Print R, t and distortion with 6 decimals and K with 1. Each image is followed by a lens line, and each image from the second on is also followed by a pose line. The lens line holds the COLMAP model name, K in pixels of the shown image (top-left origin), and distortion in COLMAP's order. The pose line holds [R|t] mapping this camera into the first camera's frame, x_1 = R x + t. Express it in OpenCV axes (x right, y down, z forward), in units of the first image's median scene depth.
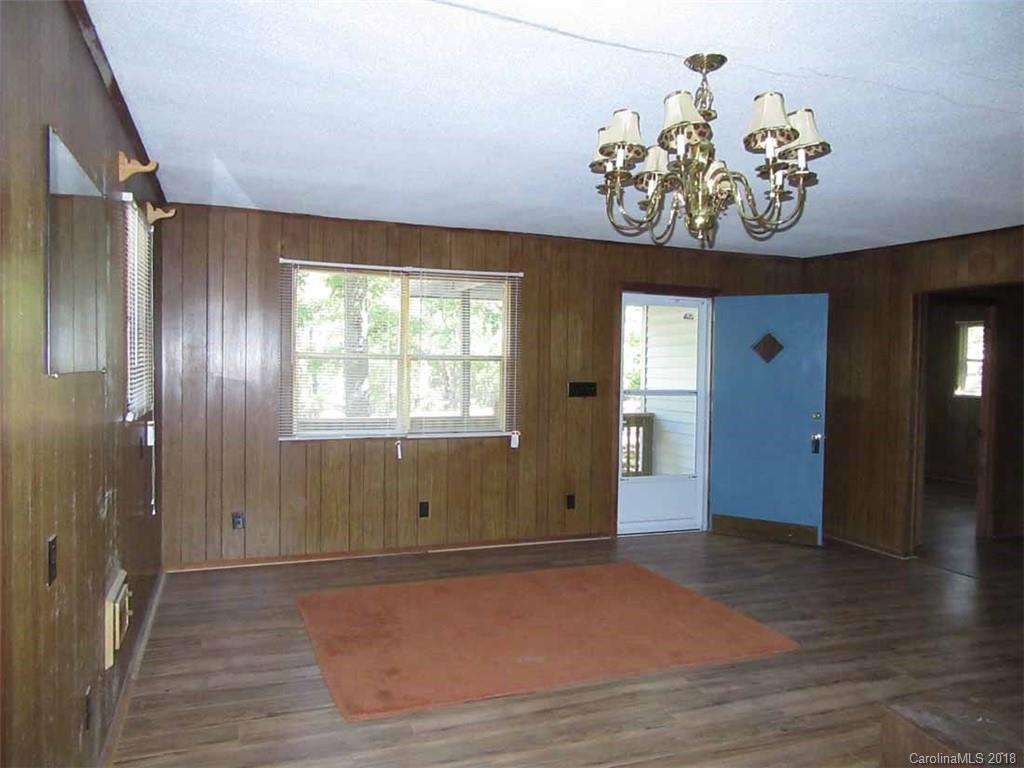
lens RADIAL K [[758.2, 0, 518.0], [0, 758.2, 384.4], [0, 0, 1]] dist [-0.003301, 0.009527]
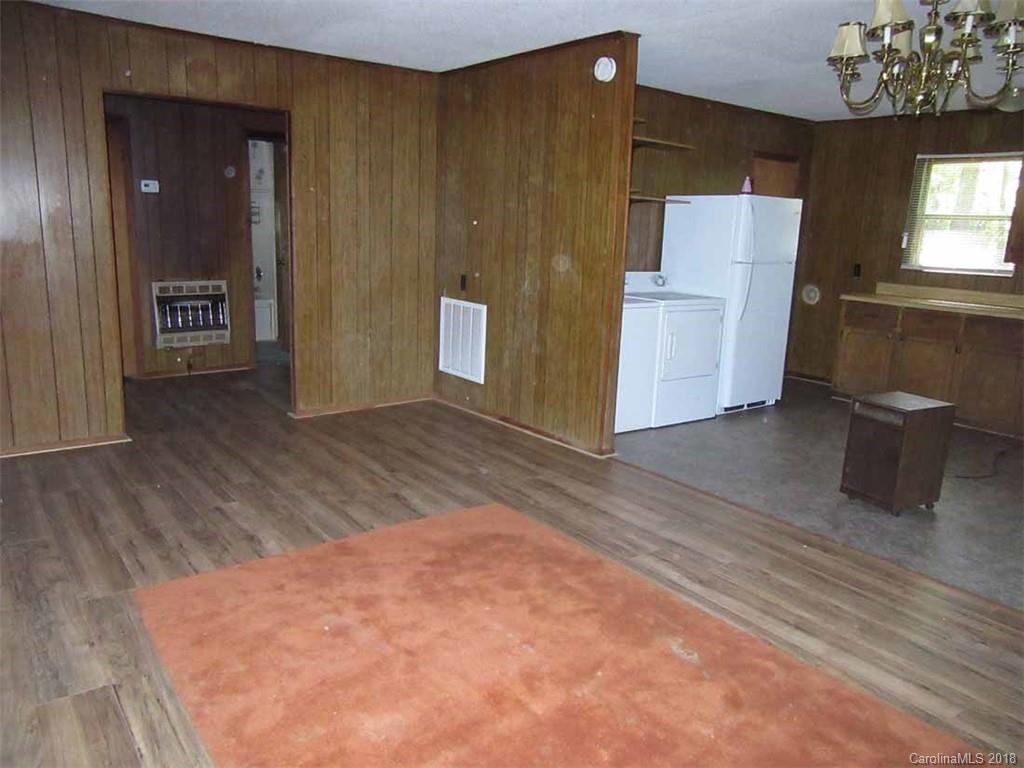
lens RADIAL K [[758.2, 0, 508.6], [0, 758.2, 376.6], [0, 0, 1]] dist [-0.003301, 0.009527]
pose [[-0.263368, -0.225248, 0.938030, -0.510029], [-0.013524, 0.973125, 0.229879, -0.036843], [-0.964601, 0.047856, -0.259336, 1.244551]]
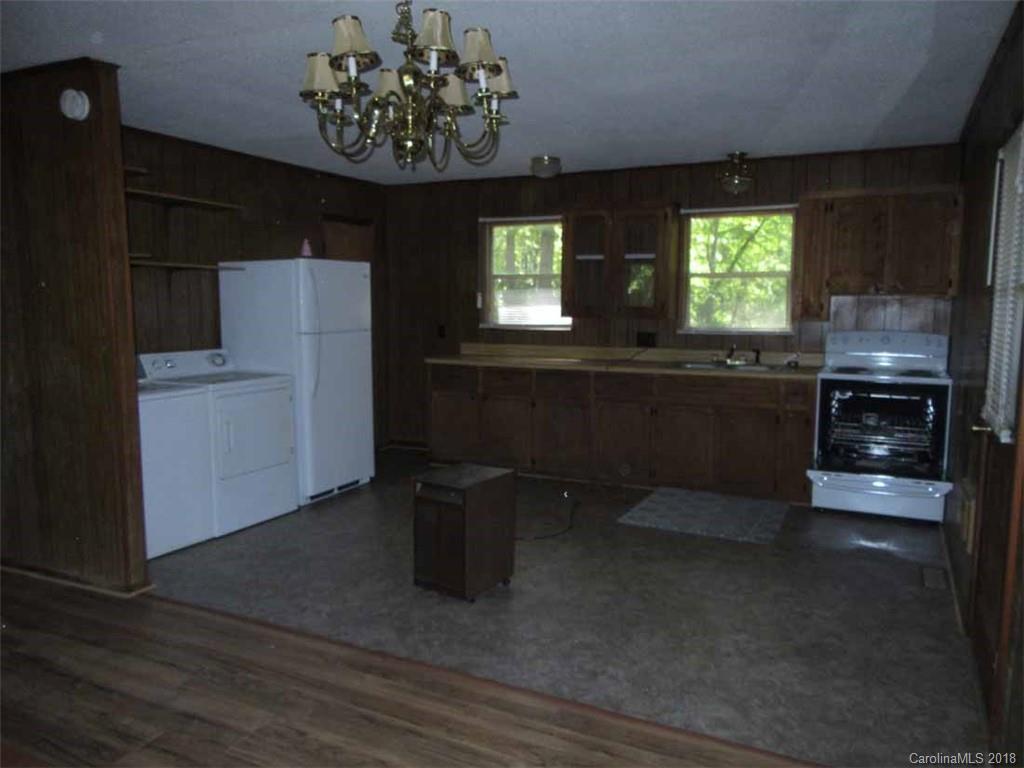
lens RADIAL K [[758.2, 0, 508.3], [0, 758.2, 375.0], [0, 0, 1]] dist [-0.003301, 0.009527]
pose [[-0.665026, -0.098595, 0.740283, -0.418832], [0.010354, 0.989935, 0.141146, -0.030921], [-0.746748, 0.101531, -0.657312, 1.034409]]
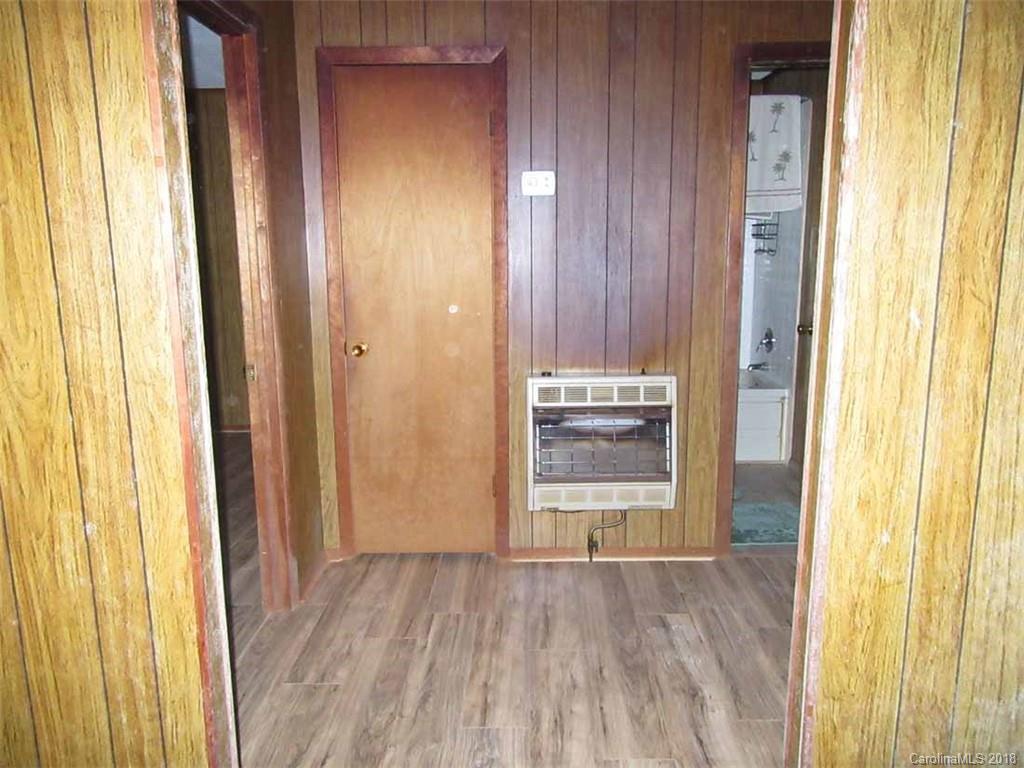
lens RADIAL K [[758.2, 0, 515.6], [0, 758.2, 382.1], [0, 0, 1]] dist [-0.003301, 0.009527]
pose [[0.391139, -0.187070, 0.901119, 0.529686], [0.040725, 0.981683, 0.186118, 0.004955], [-0.919430, -0.036100, 0.391593, 1.249920]]
